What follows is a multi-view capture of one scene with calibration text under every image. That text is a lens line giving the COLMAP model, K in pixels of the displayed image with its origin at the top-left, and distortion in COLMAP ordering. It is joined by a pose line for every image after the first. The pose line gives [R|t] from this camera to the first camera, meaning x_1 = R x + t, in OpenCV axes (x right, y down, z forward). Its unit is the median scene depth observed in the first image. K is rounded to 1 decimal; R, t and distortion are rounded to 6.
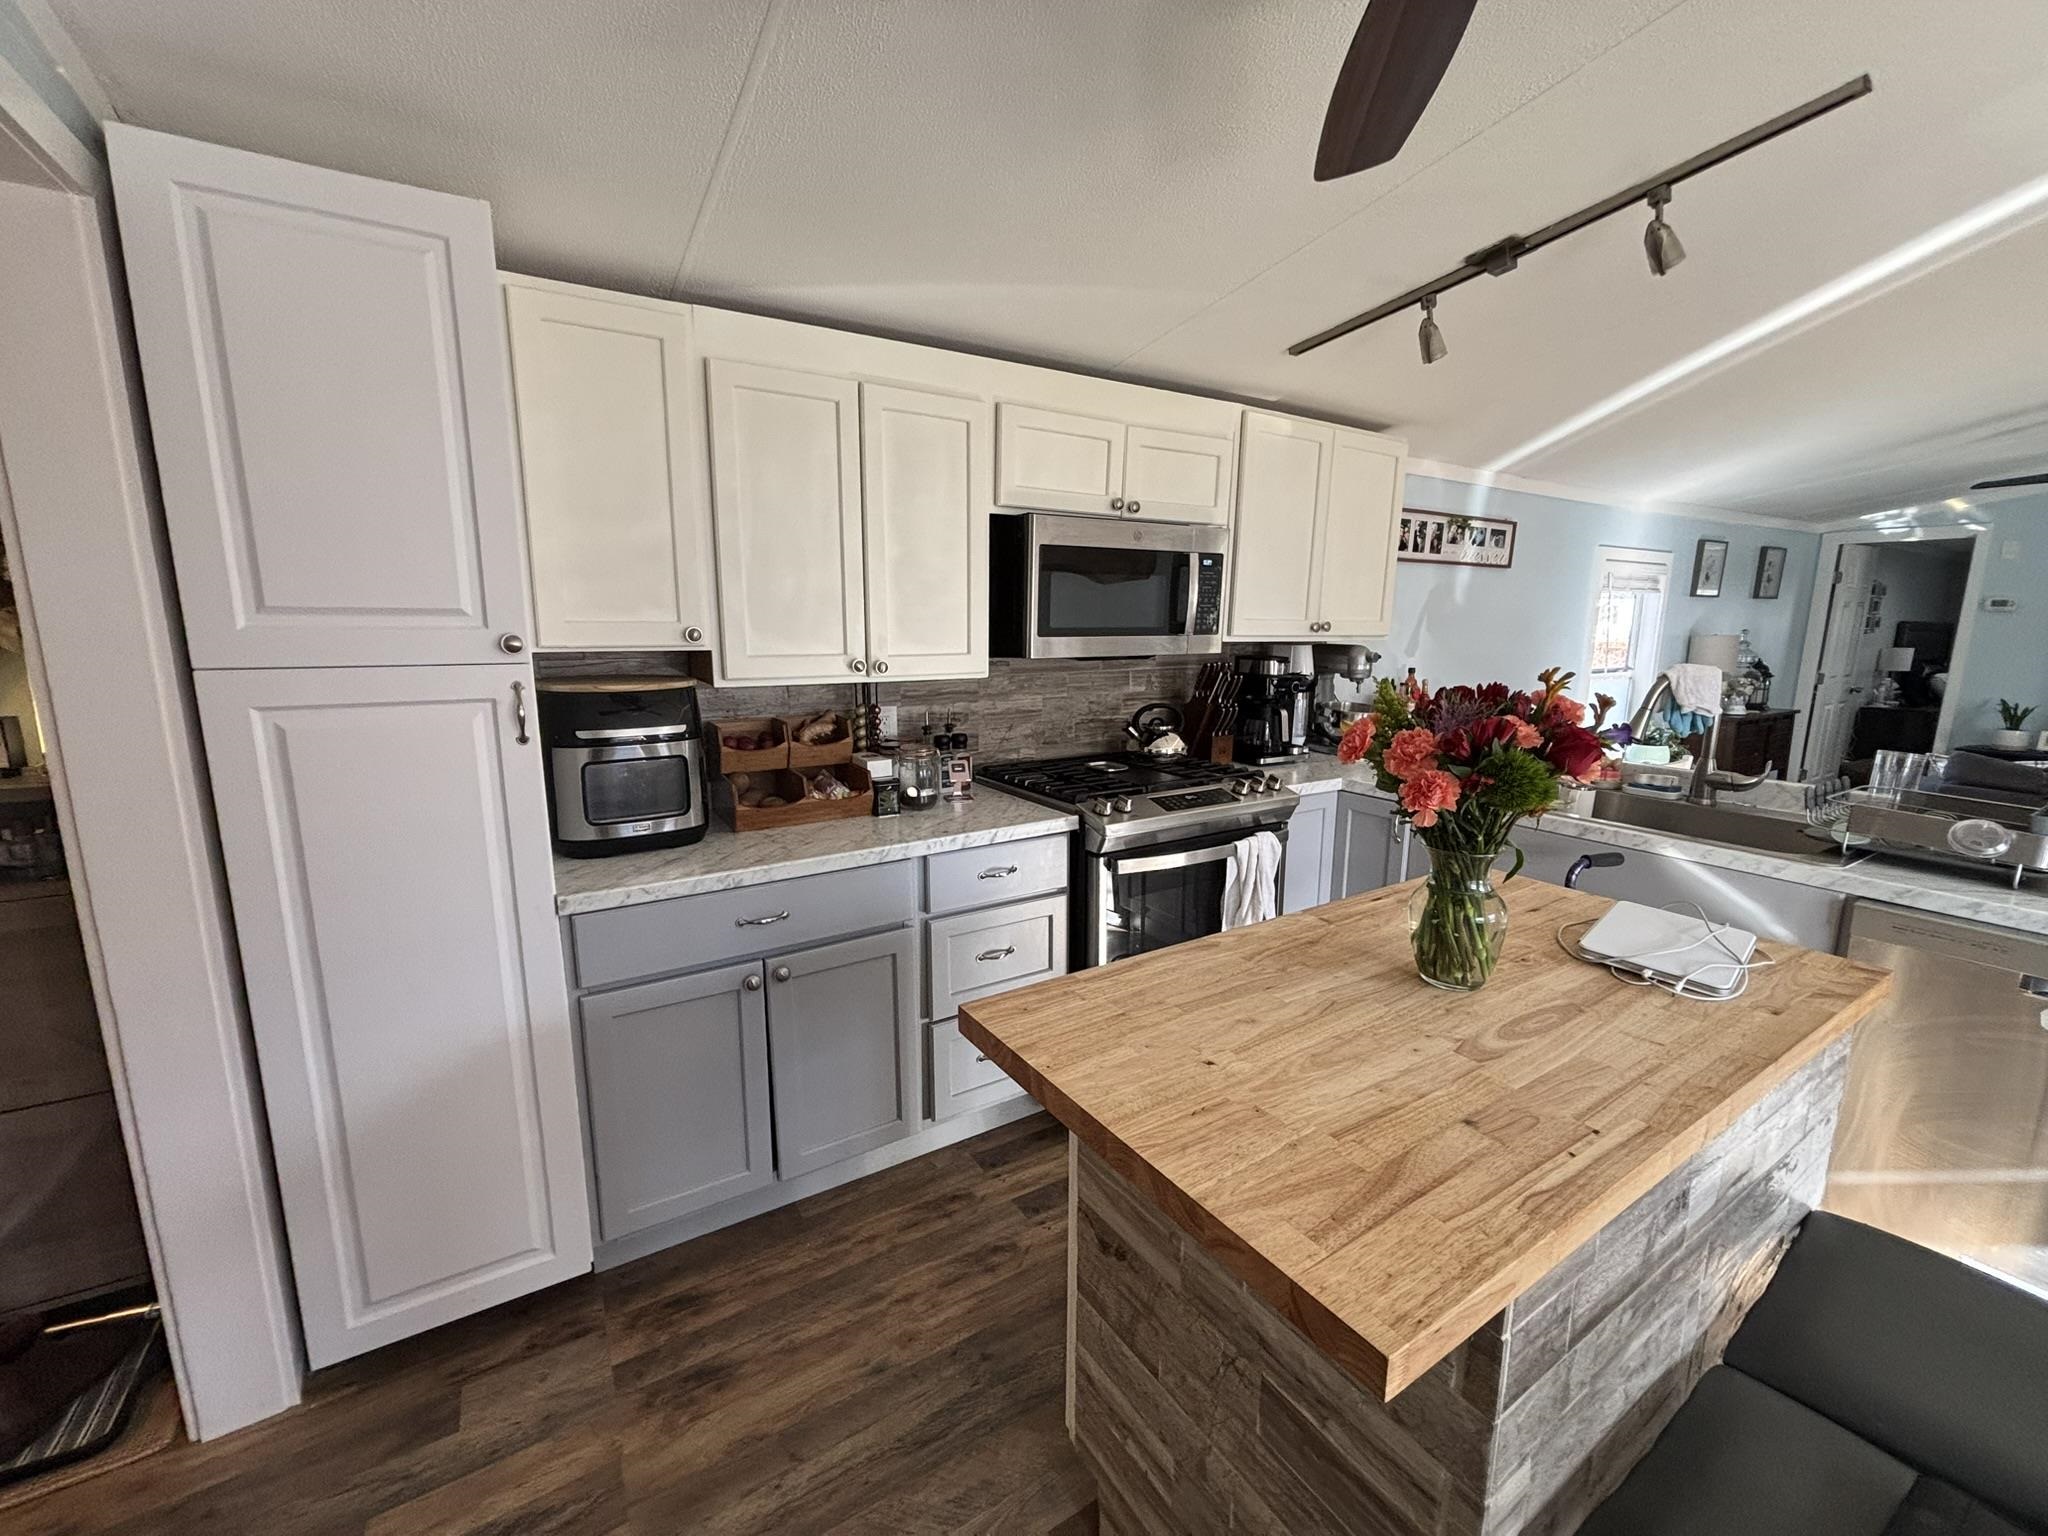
lens RADIAL K [[829.7, 0, 1018.3], [0, 829.7, 766.7], [0, 0, 1]] dist [-0.004263, 0.001161]
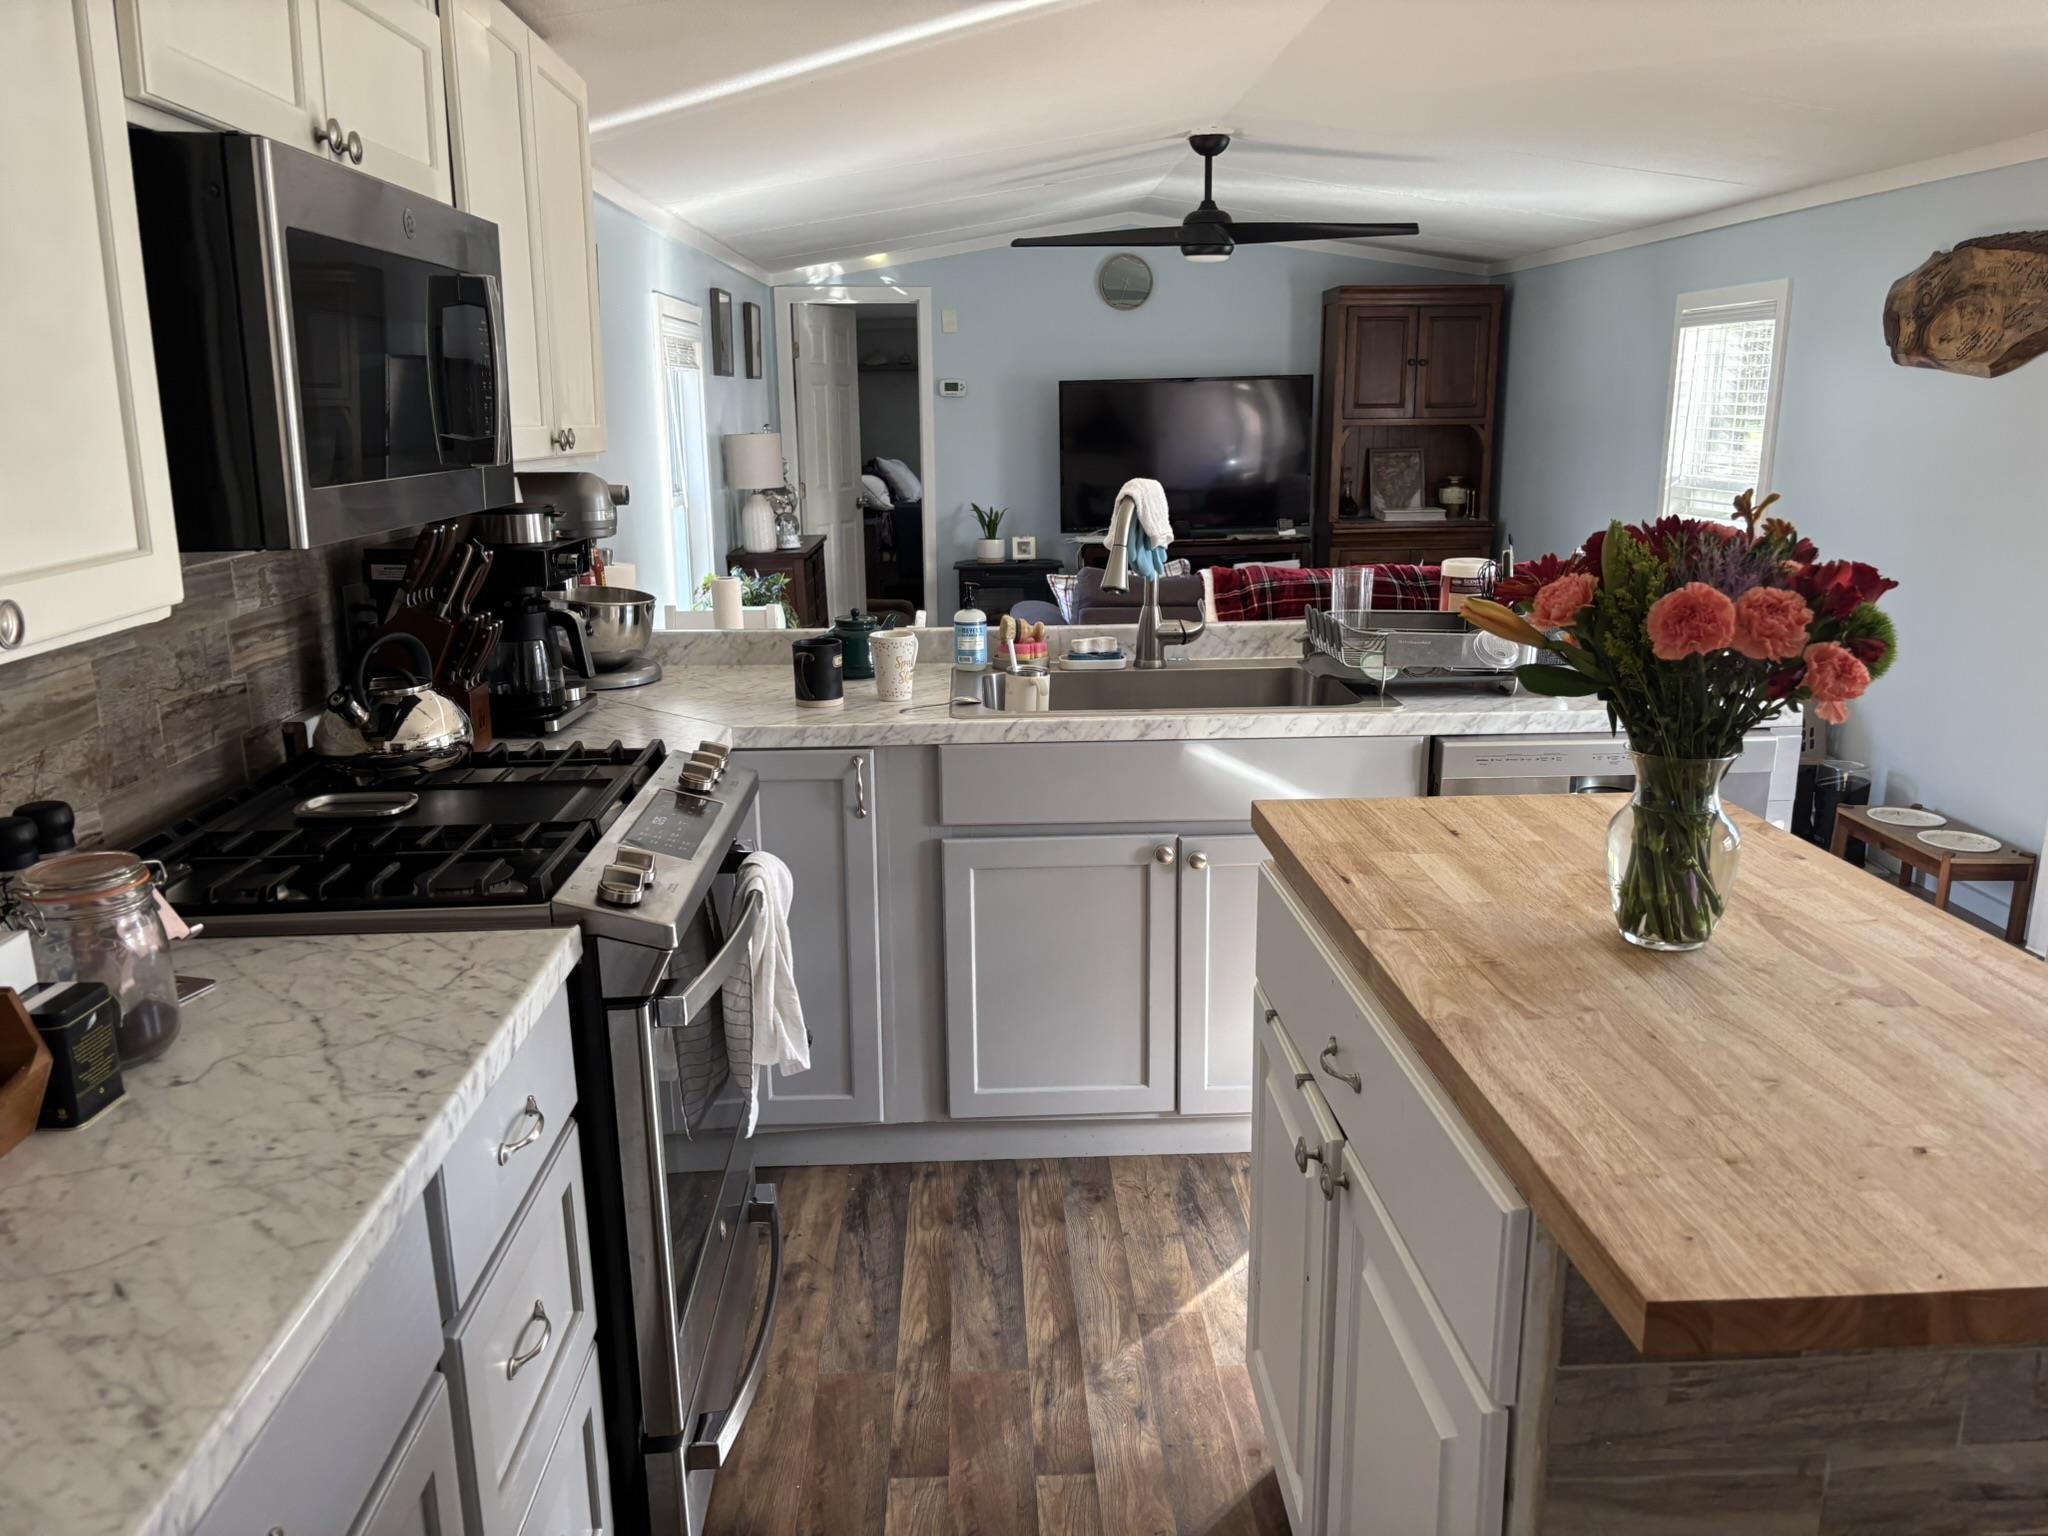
lens RADIAL K [[1549.2, 0, 1039.0], [0, 1549.2, 760.3], [0, 0, 1]] dist [0.029012, -0.008009]
pose [[0.481970, -0.202059, 0.852571, -0.264972], [0.162587, 0.976771, 0.139581, -0.052134], [-0.860970, 0.071343, 0.503627, 0.242678]]
